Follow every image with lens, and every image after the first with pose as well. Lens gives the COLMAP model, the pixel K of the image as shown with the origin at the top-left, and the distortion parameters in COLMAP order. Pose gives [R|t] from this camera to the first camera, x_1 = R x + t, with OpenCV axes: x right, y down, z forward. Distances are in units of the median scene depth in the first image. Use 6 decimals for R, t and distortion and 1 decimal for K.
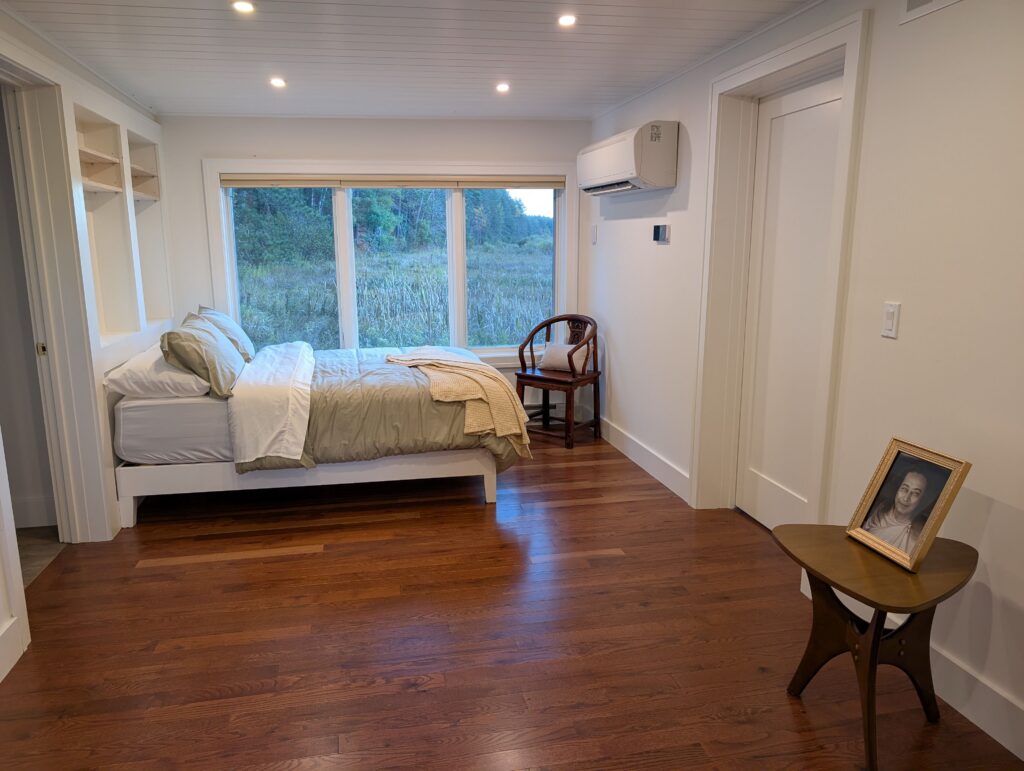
lens RADIAL K [[729.2, 0, 512.0], [0, 729.2, 385.5], [0, 0, 1]] dist [-0.009849, -0.004093]
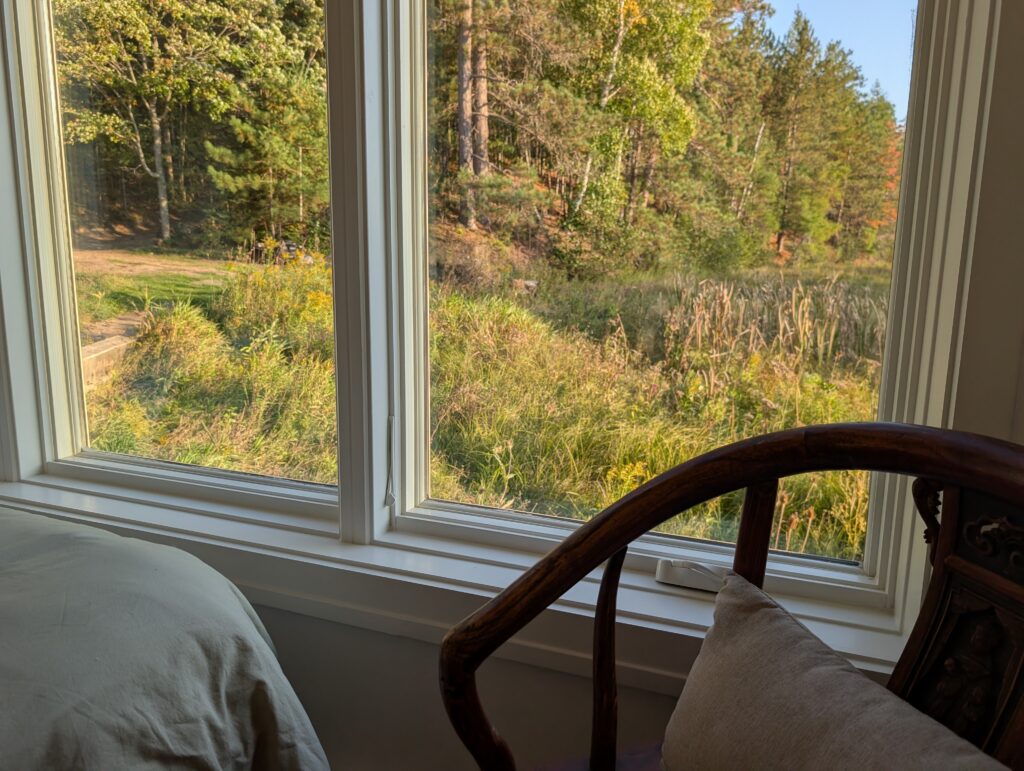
lens RADIAL K [[729.2, 0, 512.0], [0, 729.2, 385.5], [0, 0, 1]] dist [-0.009849, -0.004093]
pose [[0.831665, 0.106249, -0.545018, 0.011255], [-0.119332, 0.992788, 0.011447, -0.012842], [0.542304, 0.055518, 0.838346, 0.114108]]
